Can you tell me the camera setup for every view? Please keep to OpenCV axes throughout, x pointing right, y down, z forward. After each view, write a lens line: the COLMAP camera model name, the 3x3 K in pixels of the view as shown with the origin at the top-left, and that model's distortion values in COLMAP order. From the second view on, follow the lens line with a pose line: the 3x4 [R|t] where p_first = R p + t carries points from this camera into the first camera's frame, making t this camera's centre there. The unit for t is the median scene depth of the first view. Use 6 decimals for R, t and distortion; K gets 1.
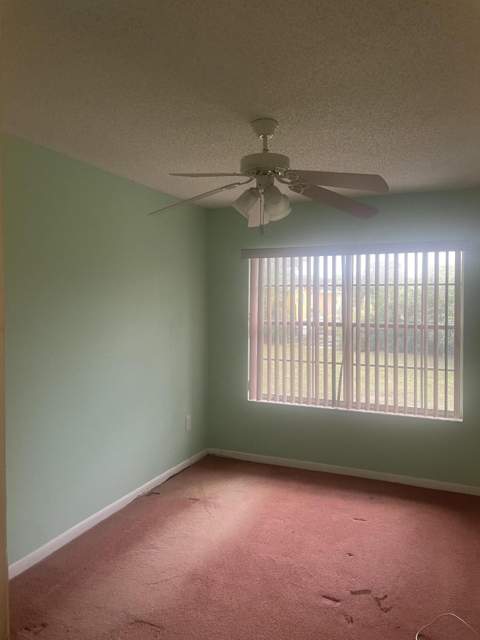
lens RADIAL K [[477.3, 0, 240.4], [0, 477.3, 305.7], [0, 0, 1]] dist [0.003038, 0.000387]
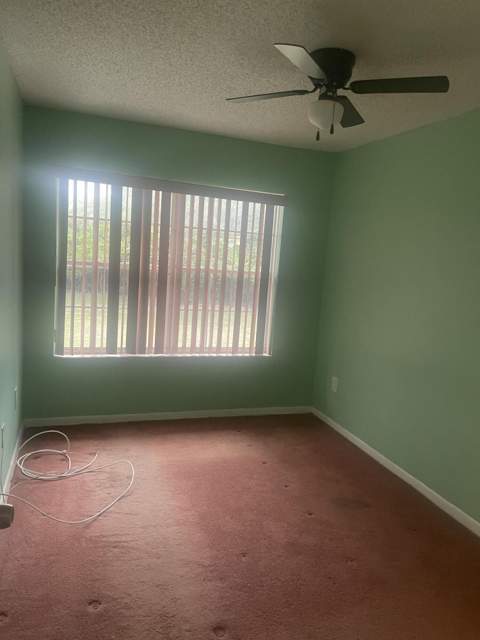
lens RADIAL K [[508.5, 0, 240.0], [0, 508.5, 320.0], [0, 0, 1]] dist [0.145161, -0.117895]
pose [[0.689377, -0.048539, 0.722774, -0.377352], [-0.069125, 0.988792, 0.132335, -0.002034], [-0.721097, -0.141190, 0.678295, 0.174799]]
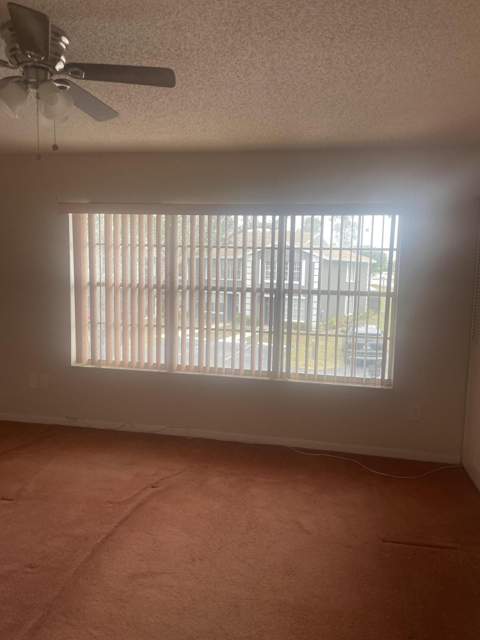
lens RADIAL K [[508.5, 0, 240.0], [0, 508.5, 320.0], [0, 0, 1]] dist [0.145161, -0.117895]
pose [[0.970133, -0.004408, 0.242534, -0.094369], [-0.020204, 0.994893, 0.098897, -0.001121], [-0.241731, -0.100843, 0.965089, 0.046926]]
